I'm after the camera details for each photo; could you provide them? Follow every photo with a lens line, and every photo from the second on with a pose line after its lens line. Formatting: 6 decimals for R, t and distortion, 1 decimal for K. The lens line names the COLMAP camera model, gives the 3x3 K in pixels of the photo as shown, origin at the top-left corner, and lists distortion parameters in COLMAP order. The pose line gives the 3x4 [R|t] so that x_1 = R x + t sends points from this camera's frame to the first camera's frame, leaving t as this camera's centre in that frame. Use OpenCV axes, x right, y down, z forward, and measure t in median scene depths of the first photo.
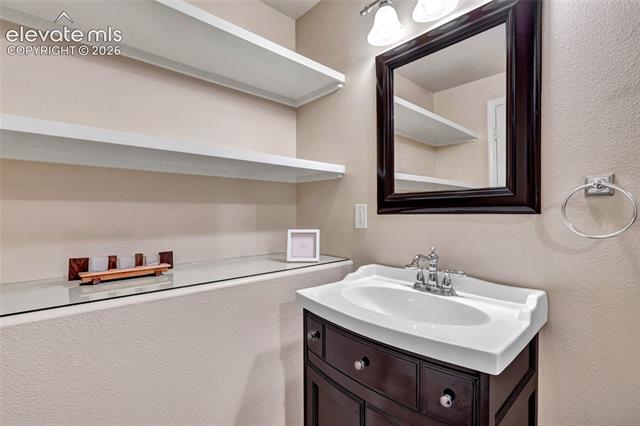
lens RADIAL K [[294.7, 0, 320.3], [0, 294.7, 214.9], [0, 0, 1]] dist [-0.000779, -0.000745]
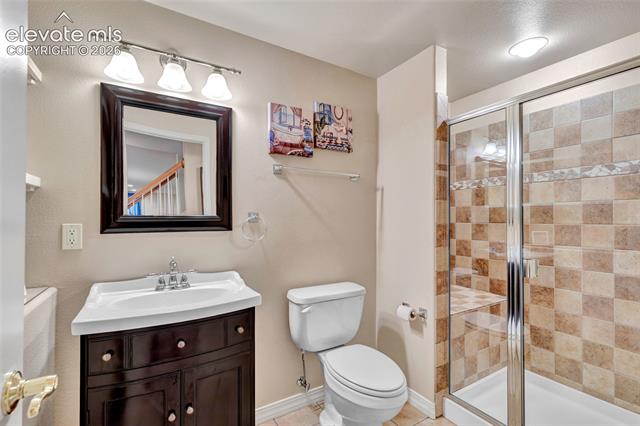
lens RADIAL K [[294.7, 0, 320.3], [0, 294.7, 216.0], [0, 0, 1]] dist [-0.000779, -0.000745]
pose [[0.196061, 0.012575, 0.980511, -0.829339], [0.004612, 0.999895, -0.013746, -0.058256], [-0.980581, 0.007217, 0.195982, 0.049494]]
